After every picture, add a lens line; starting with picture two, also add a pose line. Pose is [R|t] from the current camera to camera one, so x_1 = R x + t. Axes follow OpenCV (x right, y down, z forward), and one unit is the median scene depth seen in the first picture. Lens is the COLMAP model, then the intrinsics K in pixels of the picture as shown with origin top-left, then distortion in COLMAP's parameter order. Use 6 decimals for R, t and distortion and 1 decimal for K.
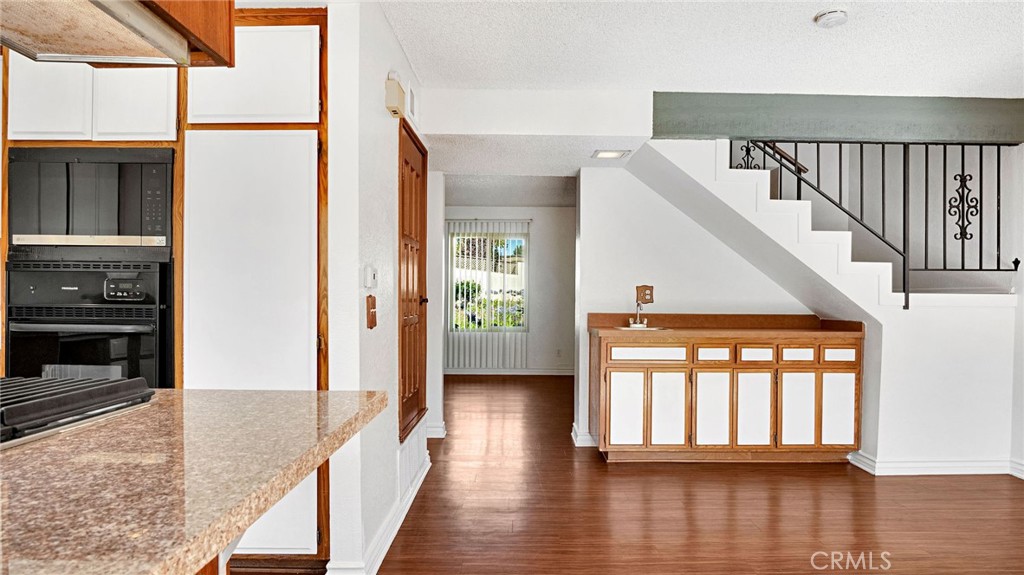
lens RADIAL K [[577.1, 0, 512.9], [0, 577.1, 300.9], [0, 0, 1]] dist [-0.035520, 0.000341]
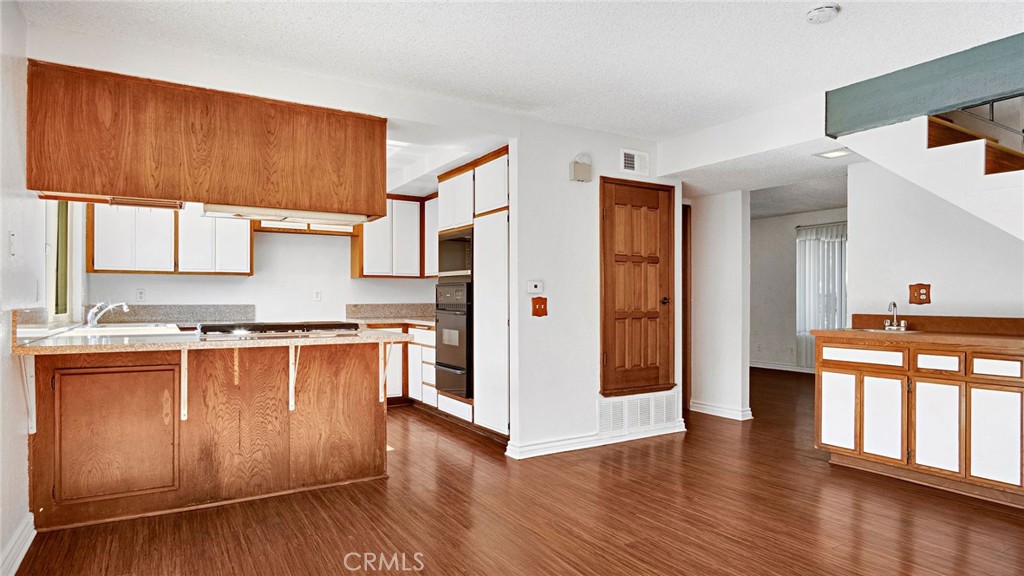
lens RADIAL K [[559.6, 0, 510.2], [0, 559.6, 305.8], [0, 0, 1]] dist [-0.020159, 0.001297]
pose [[0.533303, 0.004670, -0.845911, 0.711153], [-0.002238, 0.999989, 0.004110, 0.005593], [0.845921, -0.000299, 0.533308, 0.015379]]
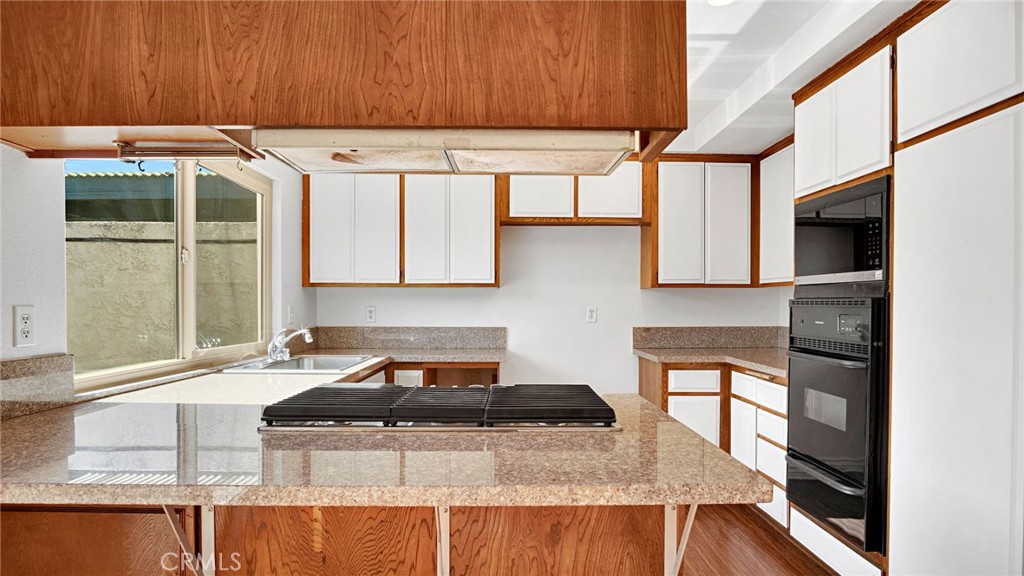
lens RADIAL K [[559.6, 0, 510.2], [0, 559.6, 305.8], [0, 0, 1]] dist [-0.020159, 0.001297]
pose [[0.018637, -0.004567, -0.999816, 0.175766], [-0.009417, 0.999944, -0.004743, -0.025442], [0.999782, 0.009504, 0.018593, 0.215182]]
